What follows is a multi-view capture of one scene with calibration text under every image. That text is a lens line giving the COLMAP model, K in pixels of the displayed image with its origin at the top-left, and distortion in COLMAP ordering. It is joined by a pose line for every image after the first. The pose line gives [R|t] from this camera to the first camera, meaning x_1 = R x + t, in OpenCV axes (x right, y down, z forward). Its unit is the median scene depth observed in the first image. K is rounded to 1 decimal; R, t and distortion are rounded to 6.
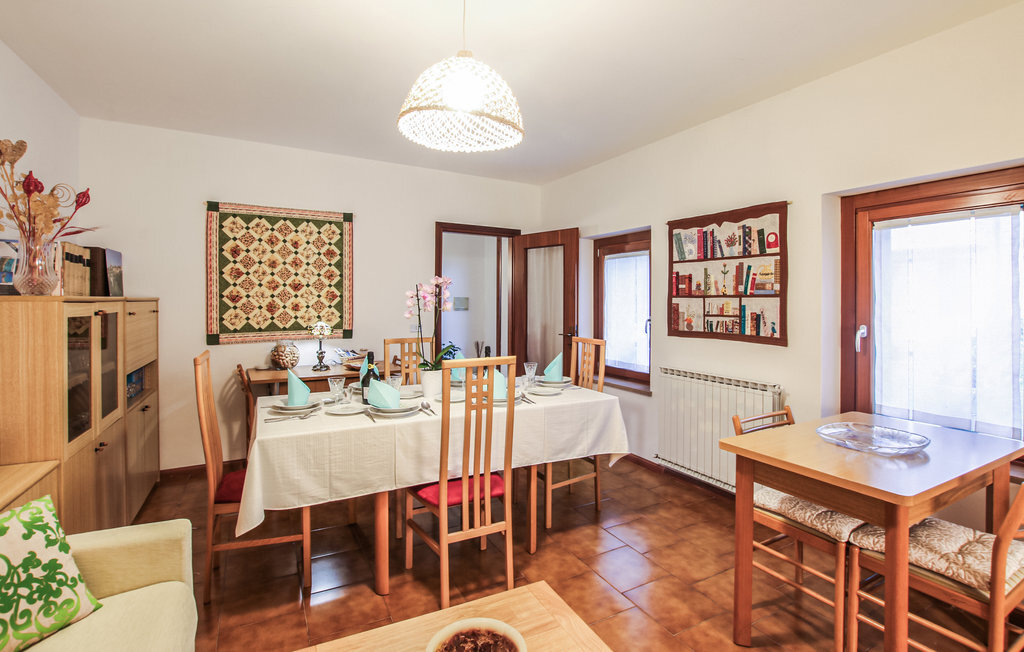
lens RADIAL K [[499.3, 0, 505.8], [0, 499.3, 303.7], [0, 0, 1]] dist [-0.001573, 0.000331]
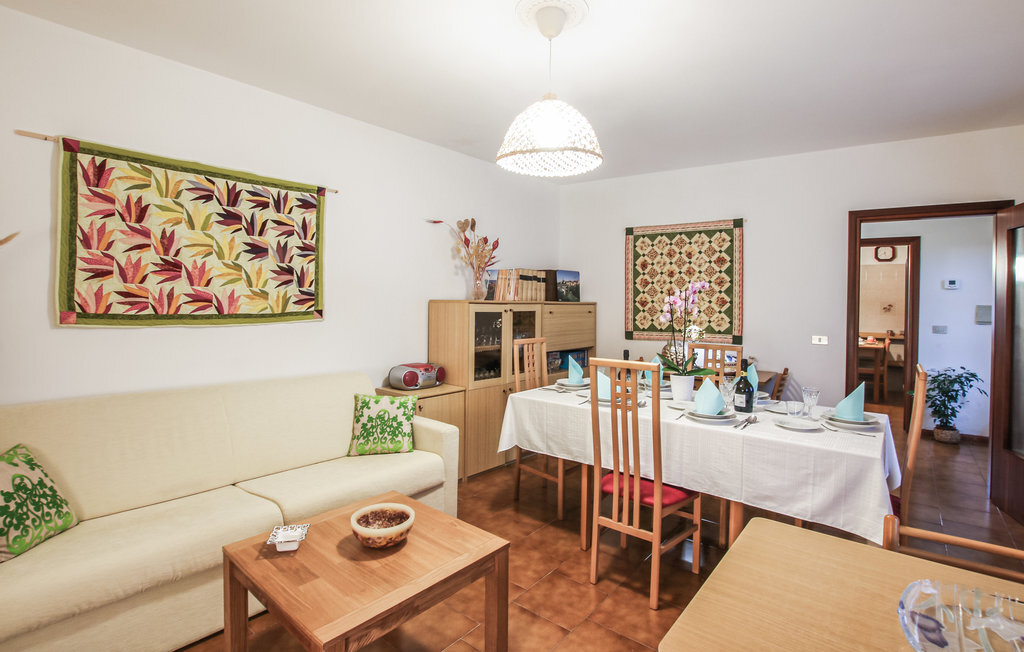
lens RADIAL K [[499.3, 0, 505.8], [0, 499.3, 303.7], [0, 0, 1]] dist [-0.001573, 0.000331]
pose [[0.386585, 0.008742, -0.922212, 0.457525], [-0.020700, 0.999785, 0.000800, -0.003609], [0.922021, 0.018781, 0.386683, 0.205761]]
